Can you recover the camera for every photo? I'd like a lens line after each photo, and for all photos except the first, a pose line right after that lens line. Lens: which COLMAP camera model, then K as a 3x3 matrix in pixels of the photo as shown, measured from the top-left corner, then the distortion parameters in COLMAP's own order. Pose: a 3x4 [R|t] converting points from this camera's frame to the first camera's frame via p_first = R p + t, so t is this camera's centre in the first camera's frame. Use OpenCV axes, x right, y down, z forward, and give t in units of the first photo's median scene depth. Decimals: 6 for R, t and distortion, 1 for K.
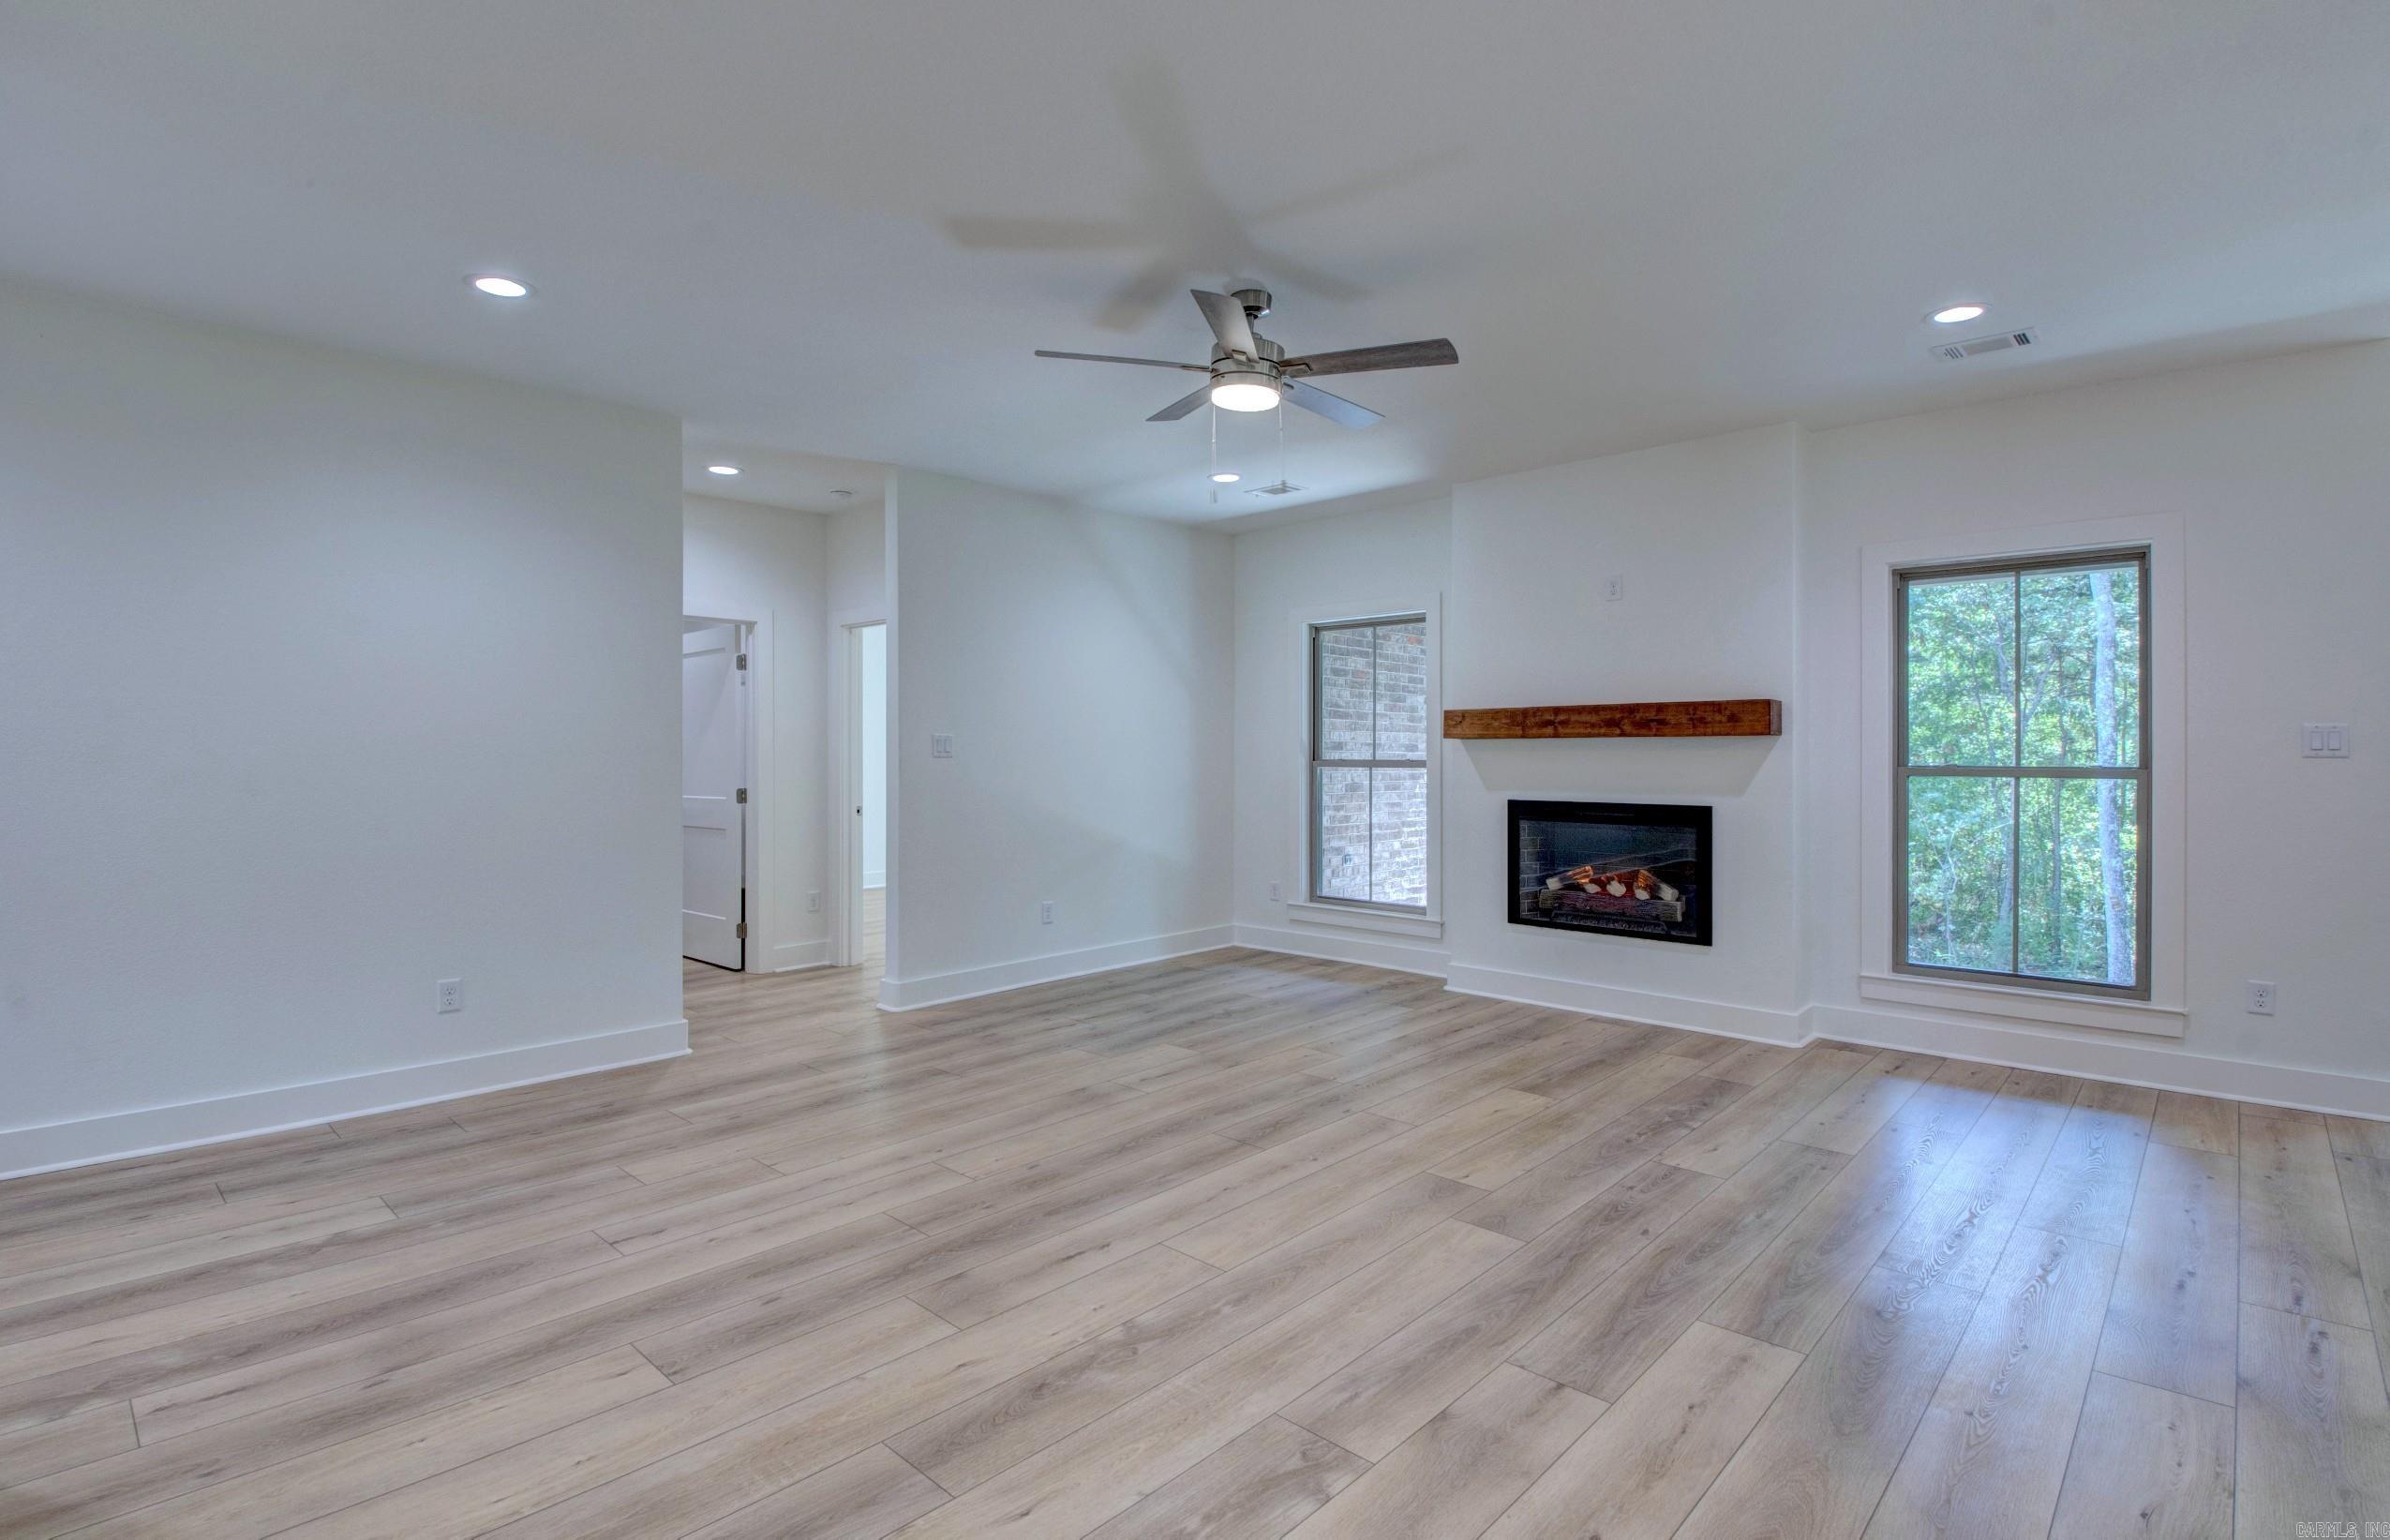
lens RADIAL K [[1143.6, 0, 1197.3], [0, 1143.6, 758.2], [0, 0, 1]] dist [-0.003822, -0.012564]
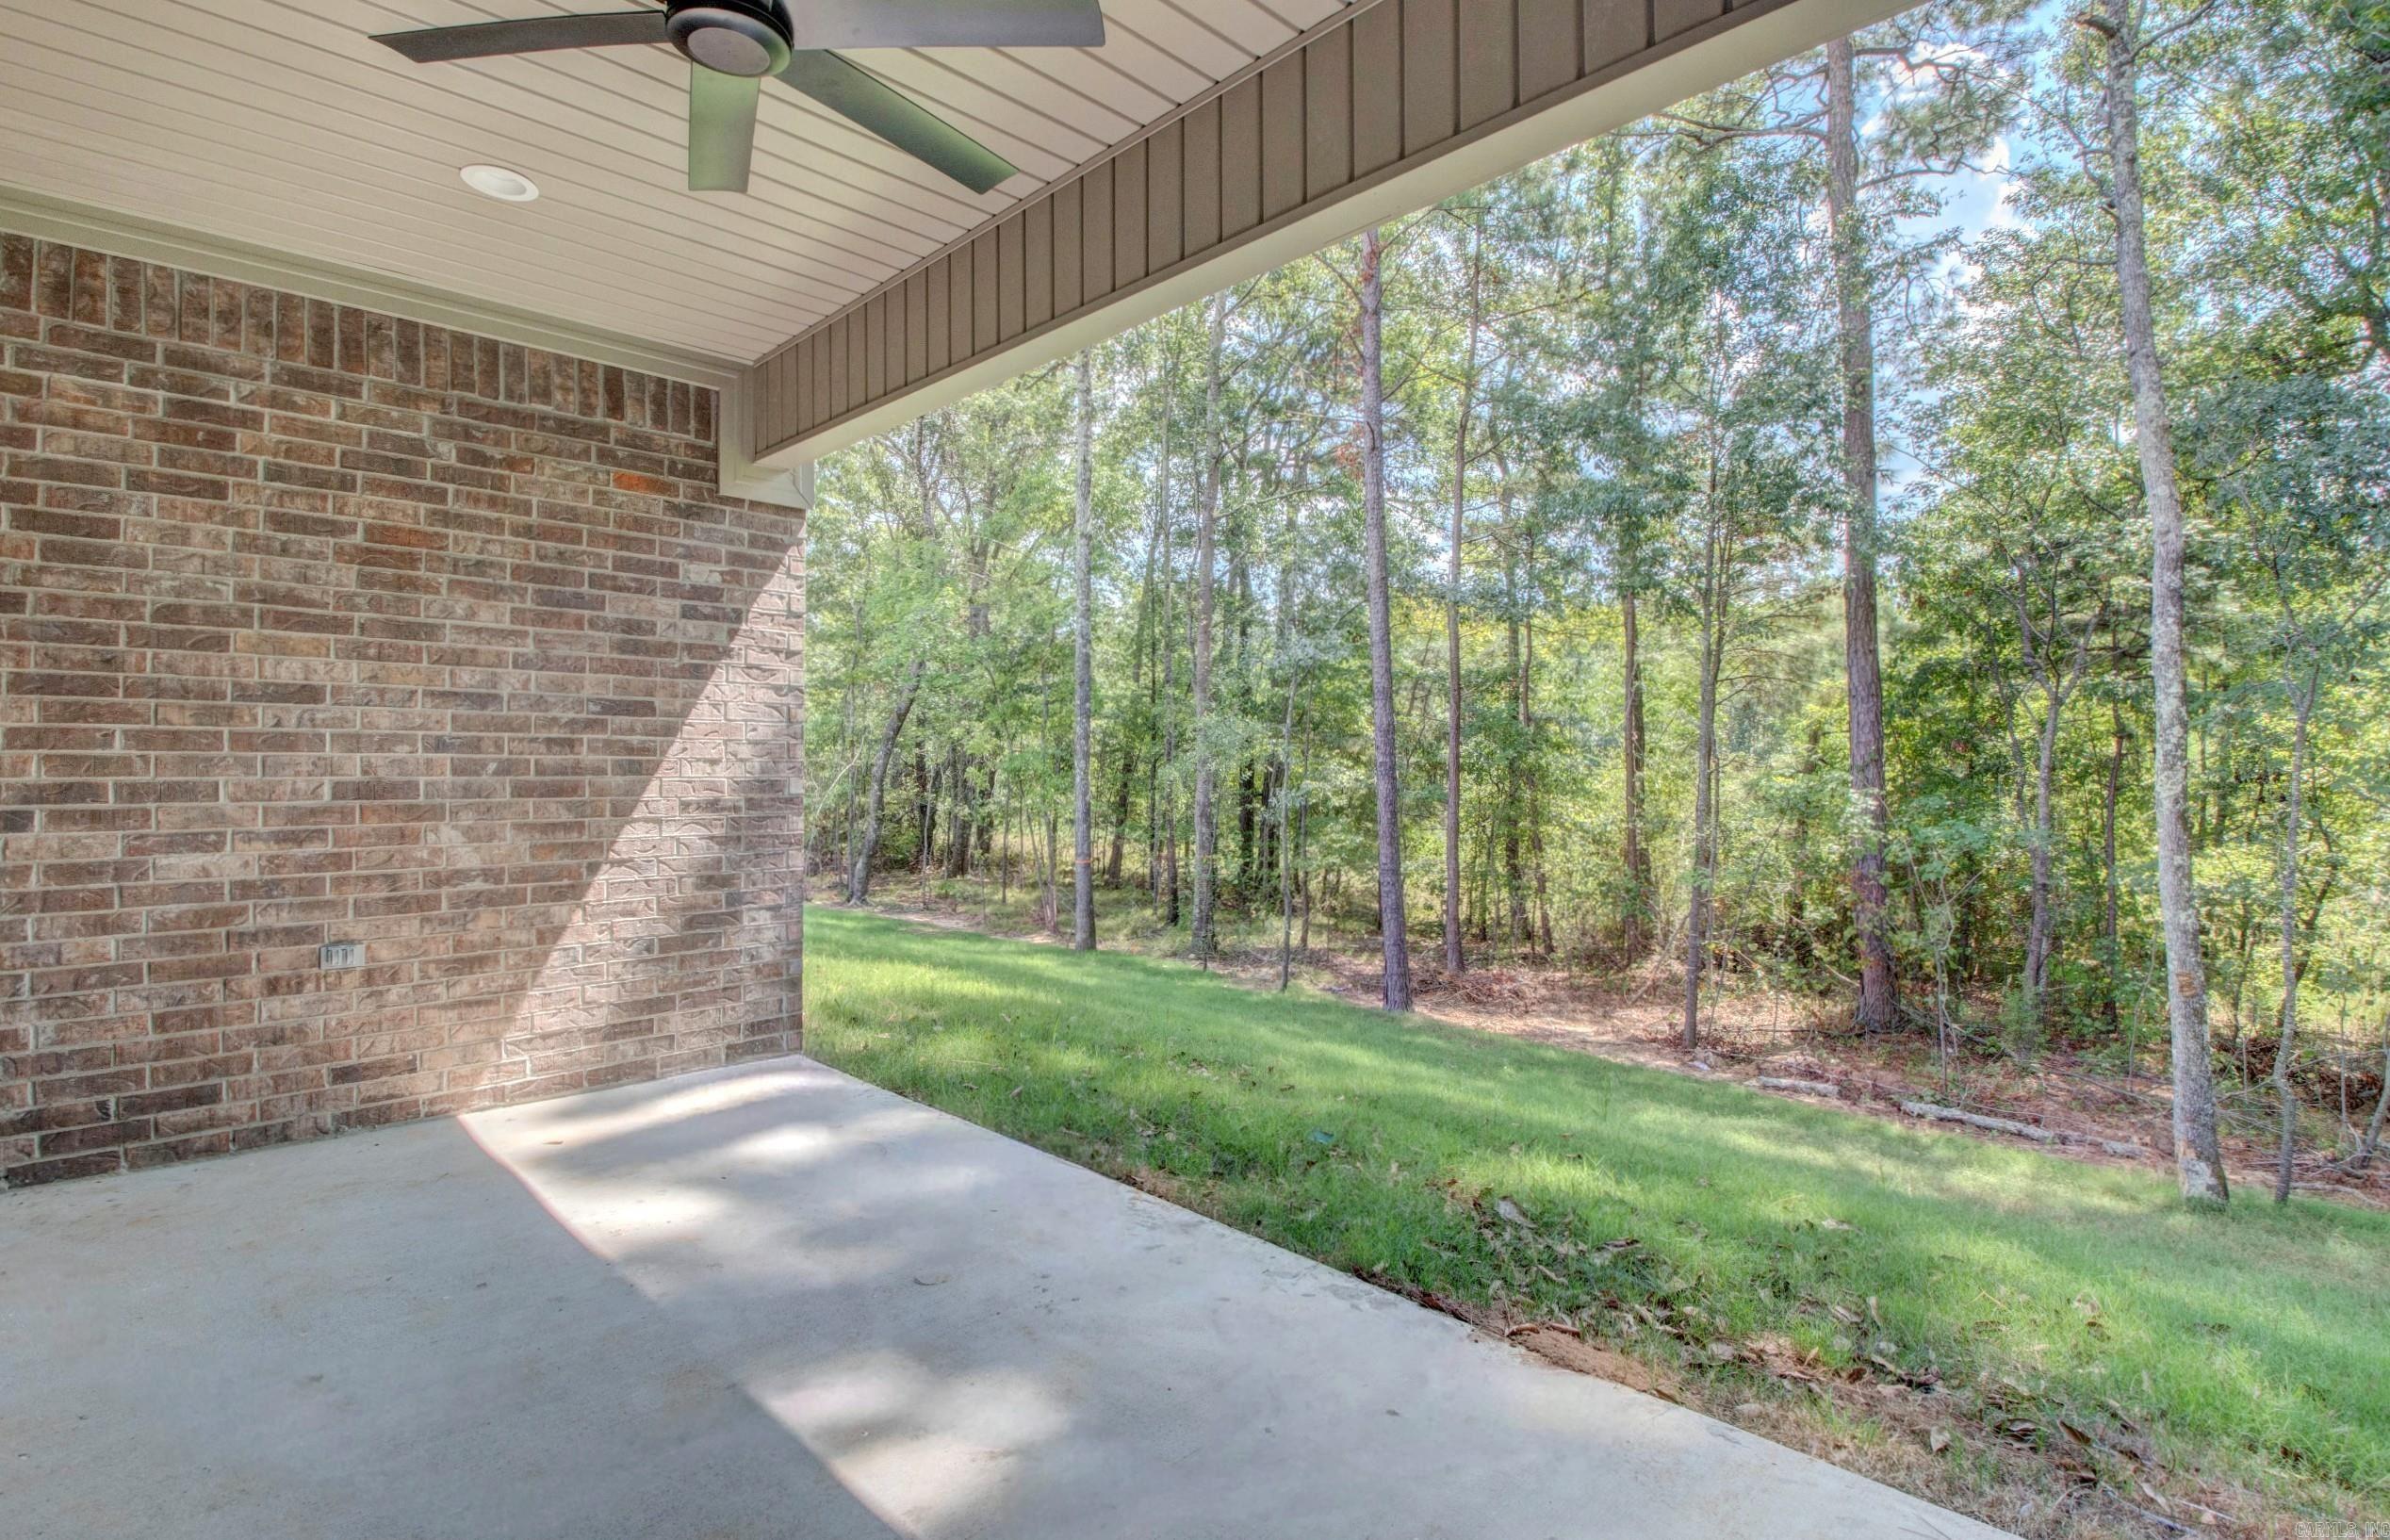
lens RADIAL K [[1143.6, 0, 1189.1], [0, 1143.6, 770.1], [0, 0, 1]] dist [-0.003822, -0.012564]
pose [[0.998917, 0.001661, -0.046497, 0.454895], [-0.001616, 0.999998, 0.001002, 0.016616], [0.046499, -0.000926, 0.998918, 0.552811]]
